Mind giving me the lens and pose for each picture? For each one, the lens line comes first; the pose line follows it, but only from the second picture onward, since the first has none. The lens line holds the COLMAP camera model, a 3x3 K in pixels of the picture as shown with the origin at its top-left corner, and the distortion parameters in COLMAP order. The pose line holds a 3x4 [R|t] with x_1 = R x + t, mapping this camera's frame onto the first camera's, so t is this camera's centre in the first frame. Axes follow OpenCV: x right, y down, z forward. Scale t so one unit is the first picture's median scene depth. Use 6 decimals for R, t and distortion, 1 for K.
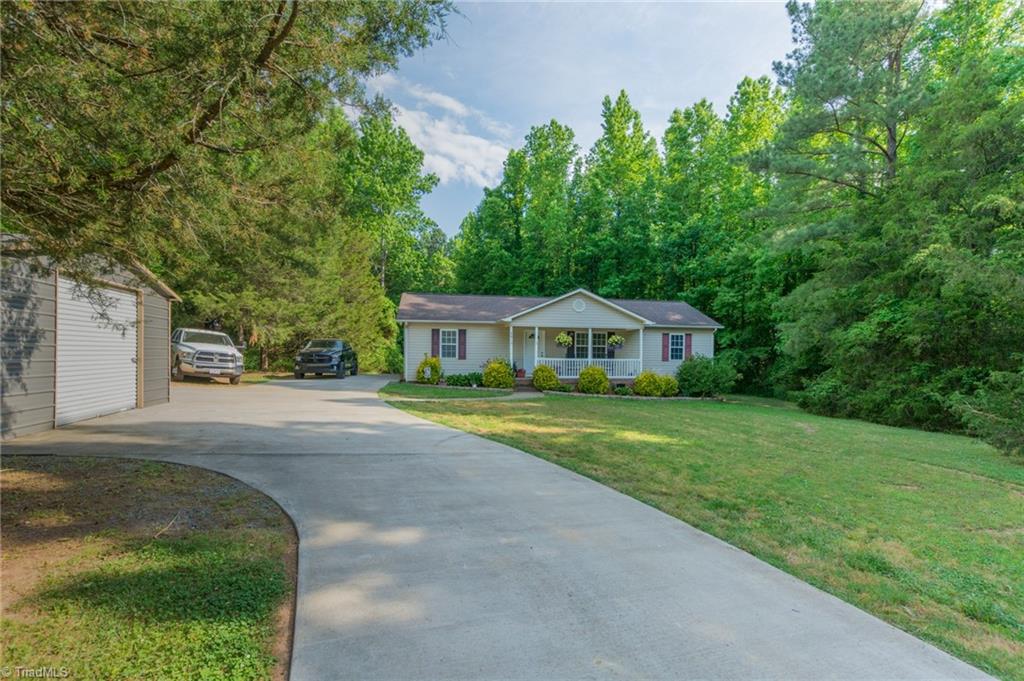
lens RADIAL K [[496.3, 0, 511.7], [0, 496.3, 343.1], [0, 0, 1]] dist [0.030453, 0.000104]
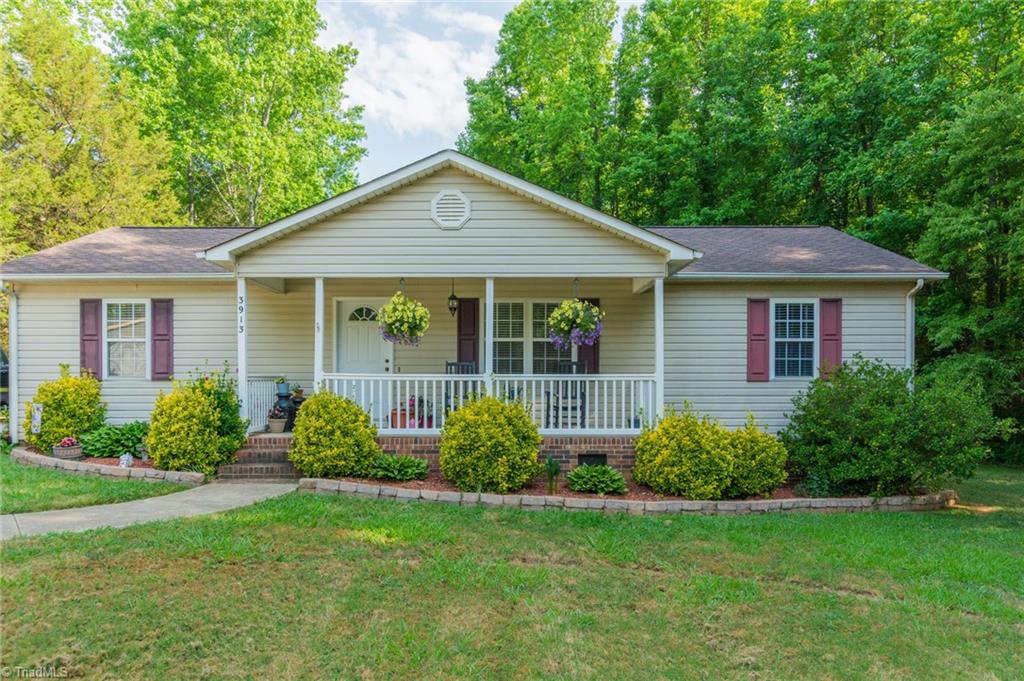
lens RADIAL K [[641.4, 0, 505.5], [0, 641.4, 372.4], [0, 0, 1]] dist [0.003706, 0.003156]
pose [[0.982394, -0.010277, -0.186537, 0.230963], [0.012081, 0.999891, 0.008539, 0.025392], [0.186429, -0.010642, 0.982411, 0.562640]]
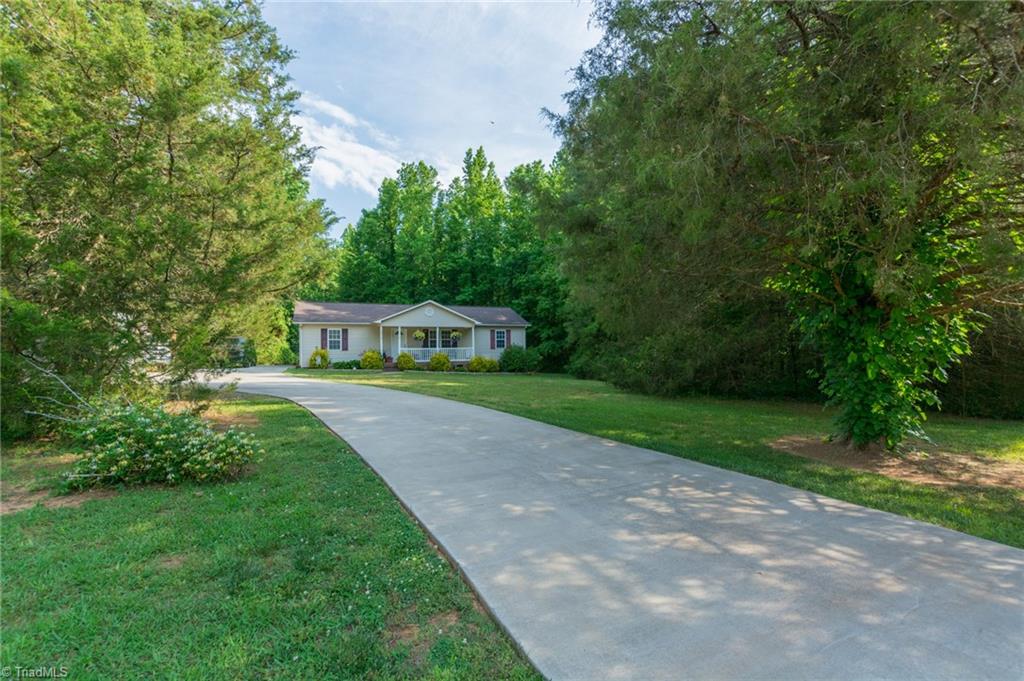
lens RADIAL K [[453.8, 0, 508.2], [0, 453.8, 348.3], [0, 0, 1]] dist [0.002863, -0.002906]
pose [[0.974290, -0.019433, 0.224457, 0.056541], [0.015007, 0.999658, 0.021408, 0.006467], [-0.224796, -0.017489, 0.974249, -0.316545]]
